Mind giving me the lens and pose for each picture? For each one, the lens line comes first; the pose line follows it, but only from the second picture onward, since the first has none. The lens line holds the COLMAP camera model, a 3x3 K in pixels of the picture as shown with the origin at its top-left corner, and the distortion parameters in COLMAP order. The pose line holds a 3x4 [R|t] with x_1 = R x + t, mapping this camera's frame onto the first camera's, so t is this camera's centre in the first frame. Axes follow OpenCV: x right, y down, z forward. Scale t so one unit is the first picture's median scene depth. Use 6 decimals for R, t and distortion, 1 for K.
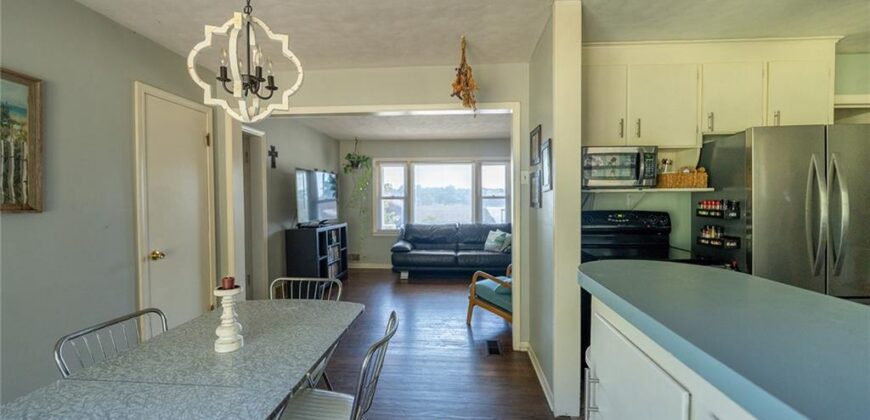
lens RADIAL K [[362.3, 0, 438.0], [0, 362.3, 208.8], [0, 0, 1]] dist [-0.003827, -0.000827]
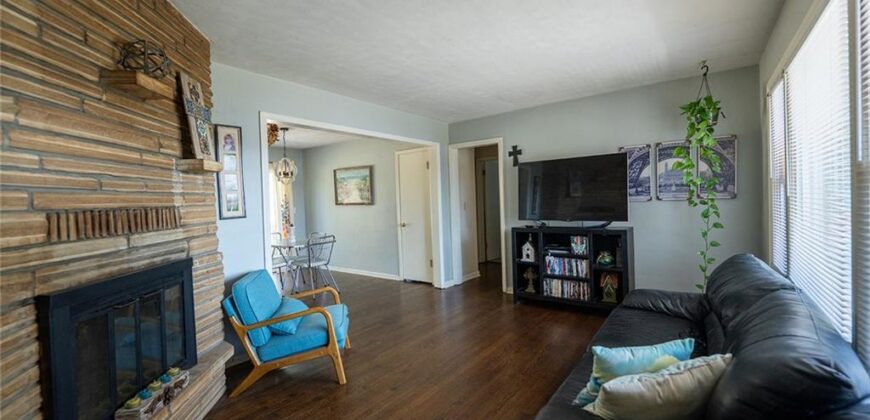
lens RADIAL K [[359.6, 0, 441.9], [0, 359.6, 208.8], [0, 0, 1]] dist [0.000279, -0.000160]
pose [[-0.531171, 0.043383, -0.846153, 0.416400], [0.016152, 0.999025, 0.041082, -0.025355], [0.847111, 0.008154, -0.531354, 1.019812]]
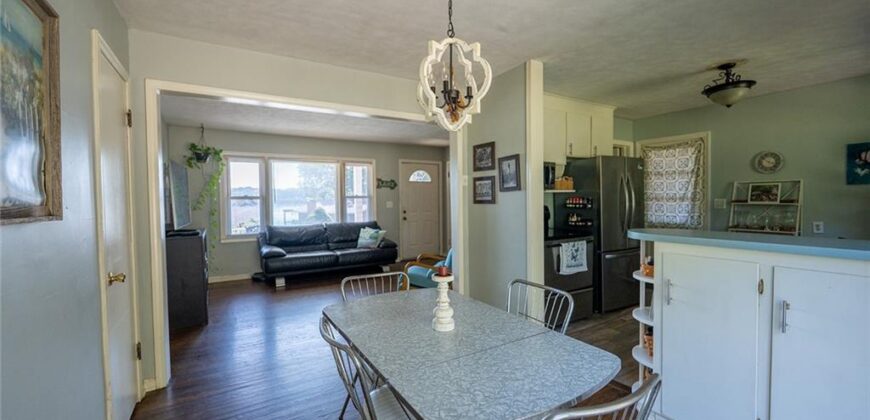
lens RADIAL K [[359.6, 0, 441.9], [0, 359.6, 208.8], [0, 0, 1]] dist [0.000279, -0.000160]
pose [[0.806895, -0.022734, 0.590258, -0.286925], [0.022389, 0.999718, 0.007899, 0.000046], [-0.590271, 0.006841, 0.807176, 0.020500]]
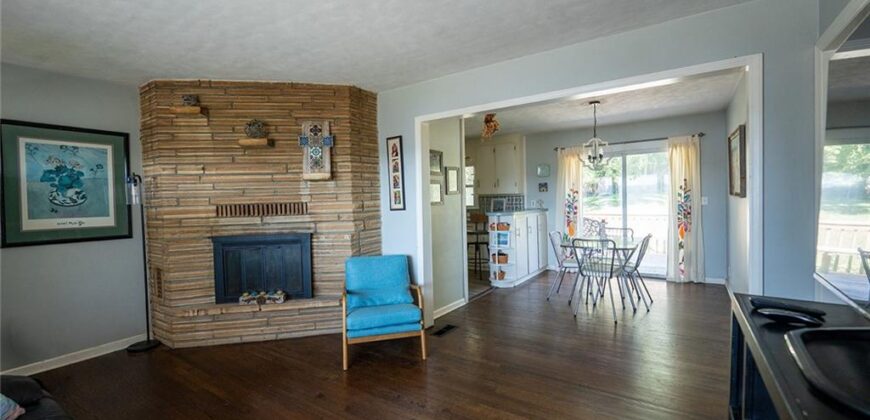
lens RADIAL K [[359.6, 0, 441.9], [0, 359.6, 208.8], [0, 0, 1]] dist [0.000279, -0.000160]
pose [[-0.865519, 0.015154, 0.500647, -0.214005], [0.042133, 0.998202, 0.042624, -0.022278], [-0.499101, 0.057985, -0.864602, 1.017095]]
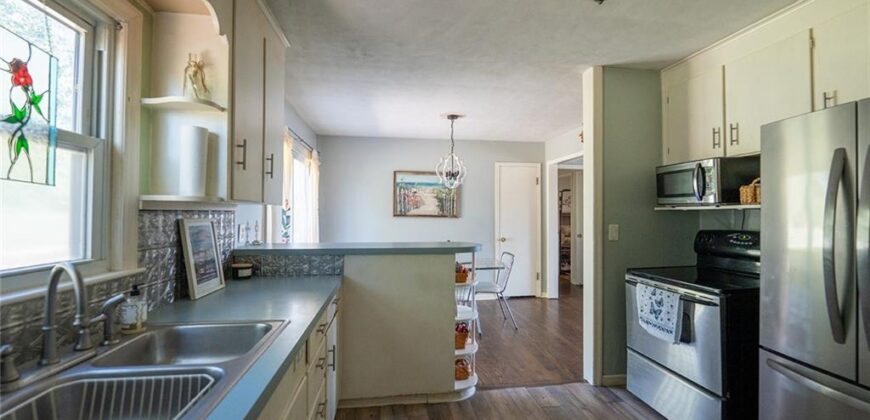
lens RADIAL K [[359.6, 0, 441.9], [0, 359.6, 208.8], [0, 0, 1]] dist [0.000279, -0.000160]
pose [[0.232734, -0.006523, -0.972519, 0.518519], [-0.030259, 0.999445, -0.013944, -0.006224], [0.972070, 0.032673, 0.232407, 0.060828]]
